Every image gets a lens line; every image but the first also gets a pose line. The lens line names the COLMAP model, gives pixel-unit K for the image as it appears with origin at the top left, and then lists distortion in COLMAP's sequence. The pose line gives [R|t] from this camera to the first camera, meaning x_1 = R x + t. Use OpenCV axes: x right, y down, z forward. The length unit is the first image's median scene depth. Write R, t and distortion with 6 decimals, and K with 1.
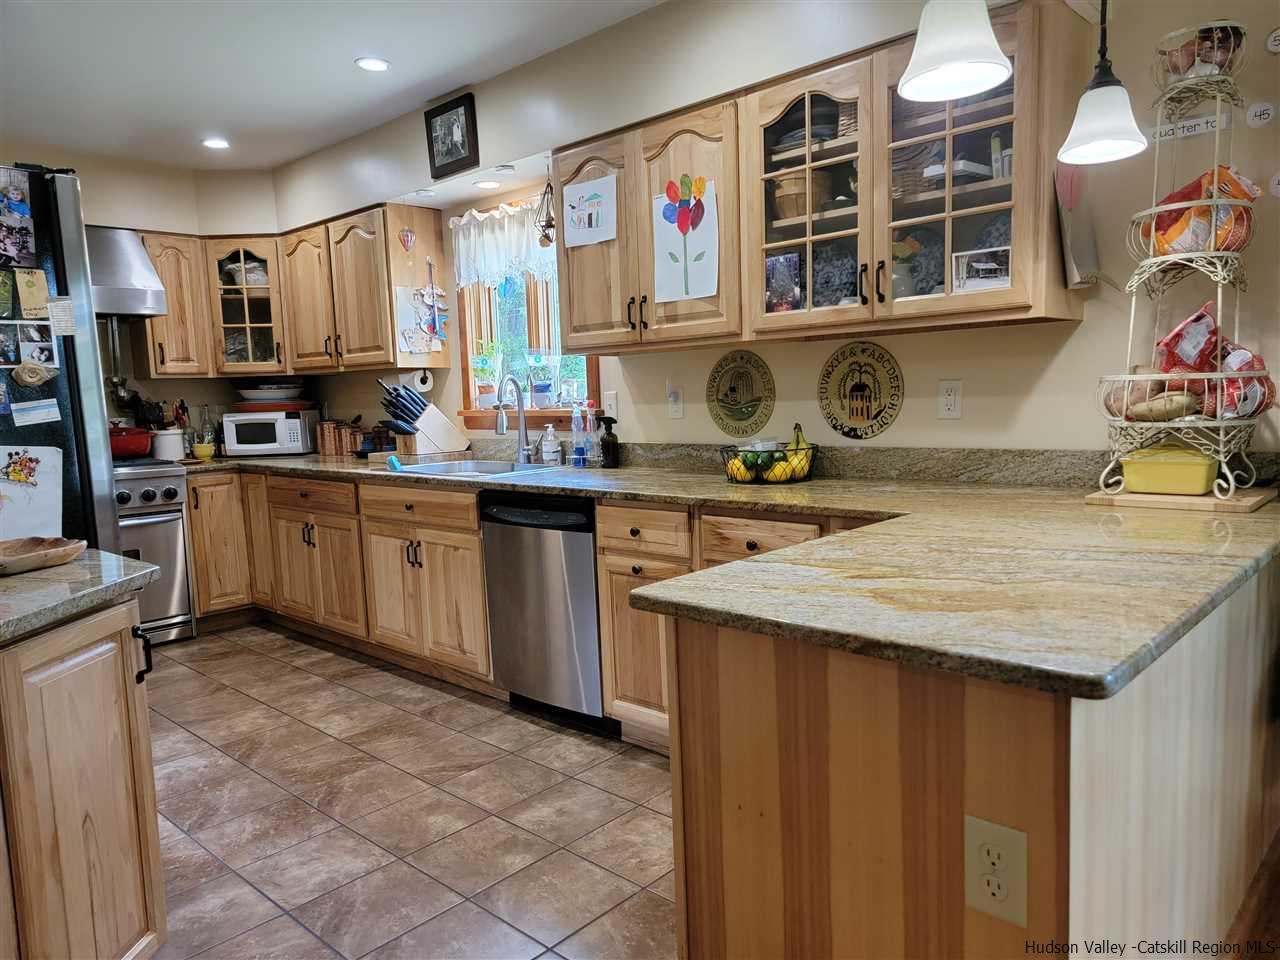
lens RADIAL K [[886.7, 0, 640.0], [0, 886.7, 480.0], [0, 0, 1]] dist [0.072270, -0.061589]
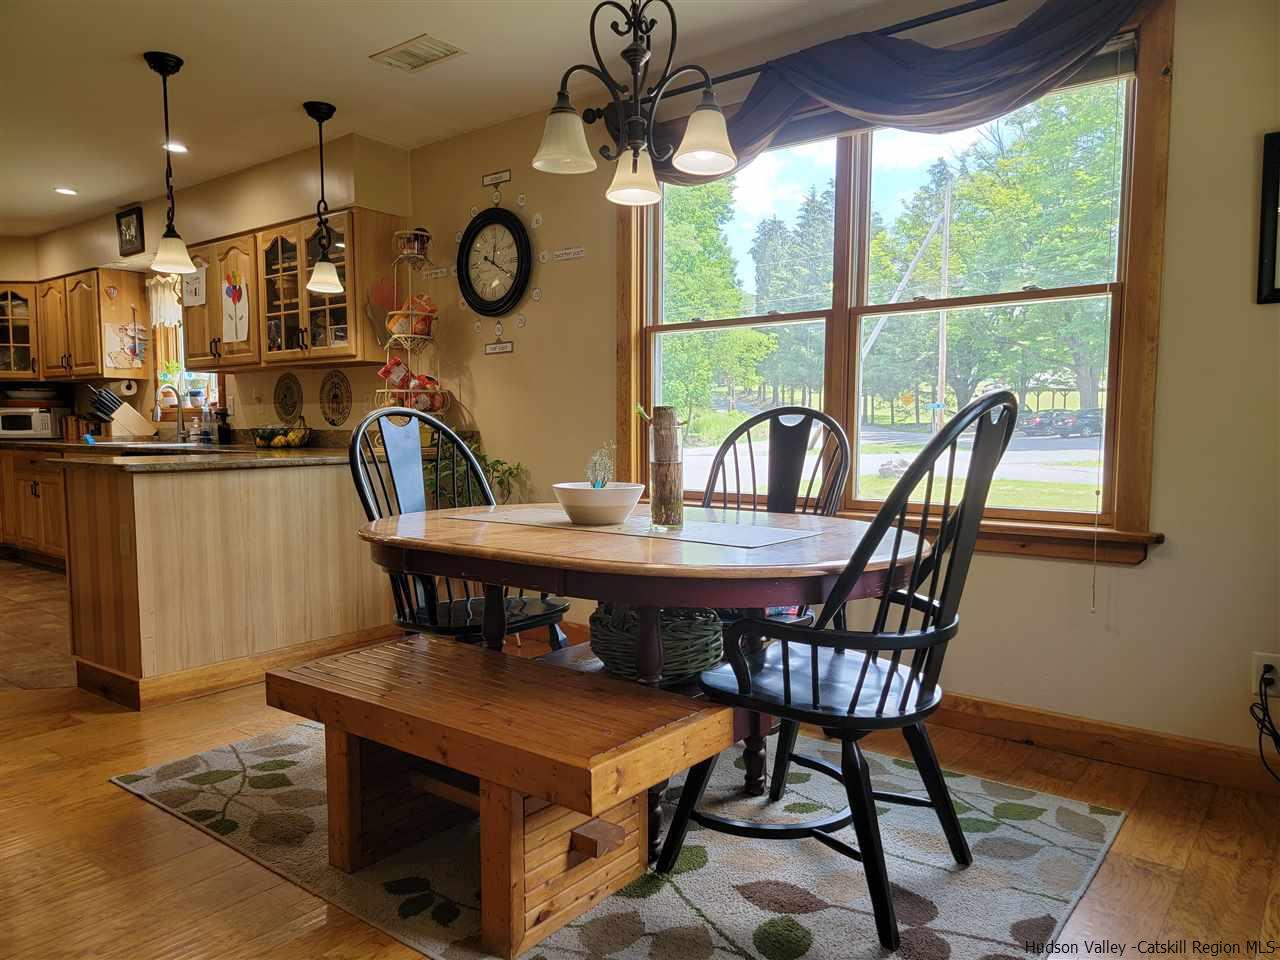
lens RADIAL K [[886.7, 0, 640.0], [0, 886.7, 480.0], [0, 0, 1]] dist [0.072270, -0.061589]
pose [[0.995199, 0.028225, 0.093713, 0.596883], [-0.024546, 0.998891, -0.040182, 0.102702], [-0.094743, 0.037689, 0.994788, -0.707119]]
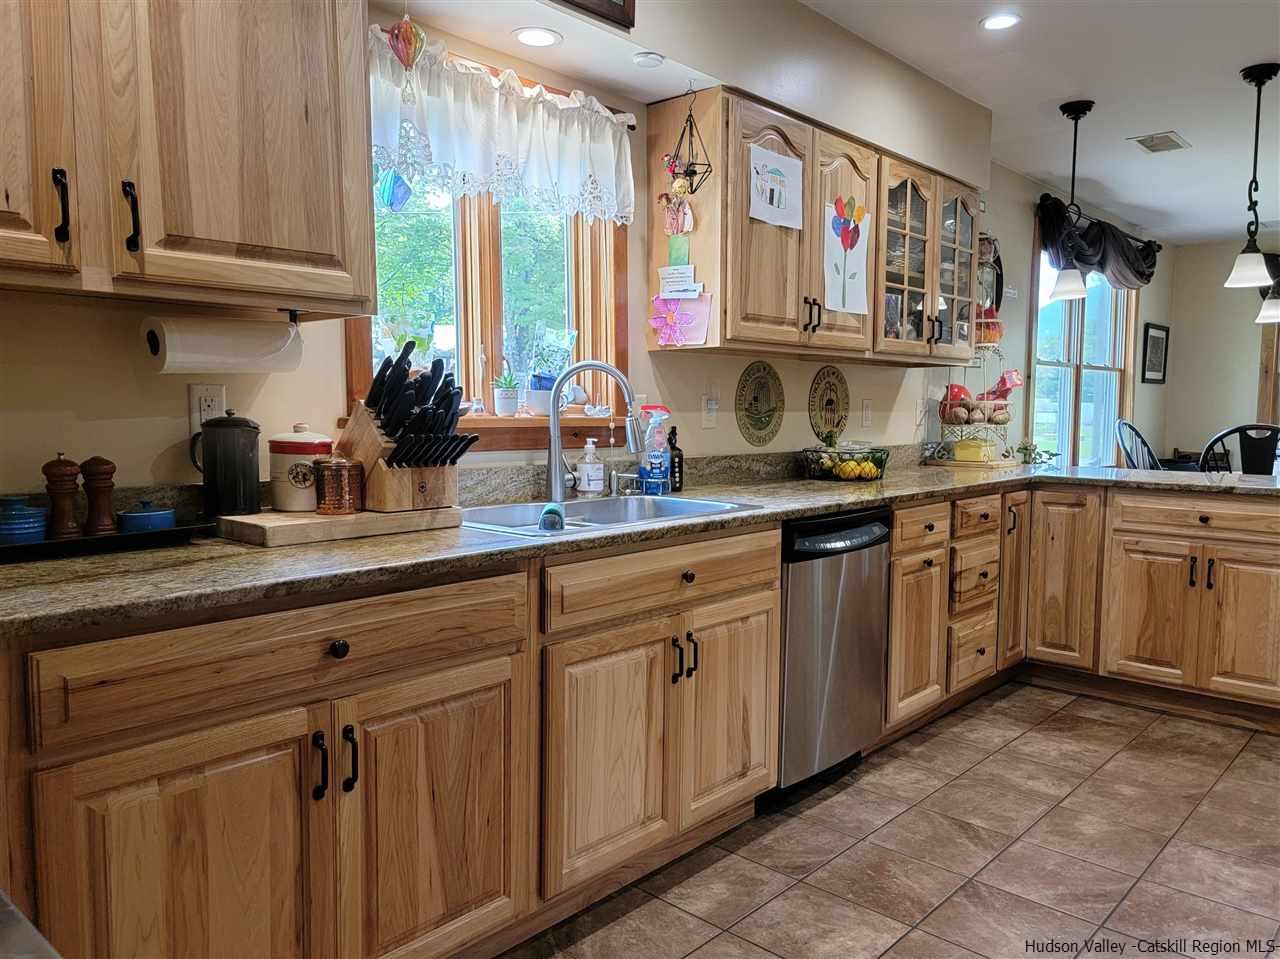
lens RADIAL K [[940.1, 0, 683.4], [0, 940.1, 474.6], [0, 0, 1]] dist [0.033166, -0.004760]
pose [[-0.036602, -0.036834, 0.998651, -0.934707], [0.096779, 0.994493, 0.040227, -0.065807], [-0.994633, 0.098121, -0.032835, 1.095495]]
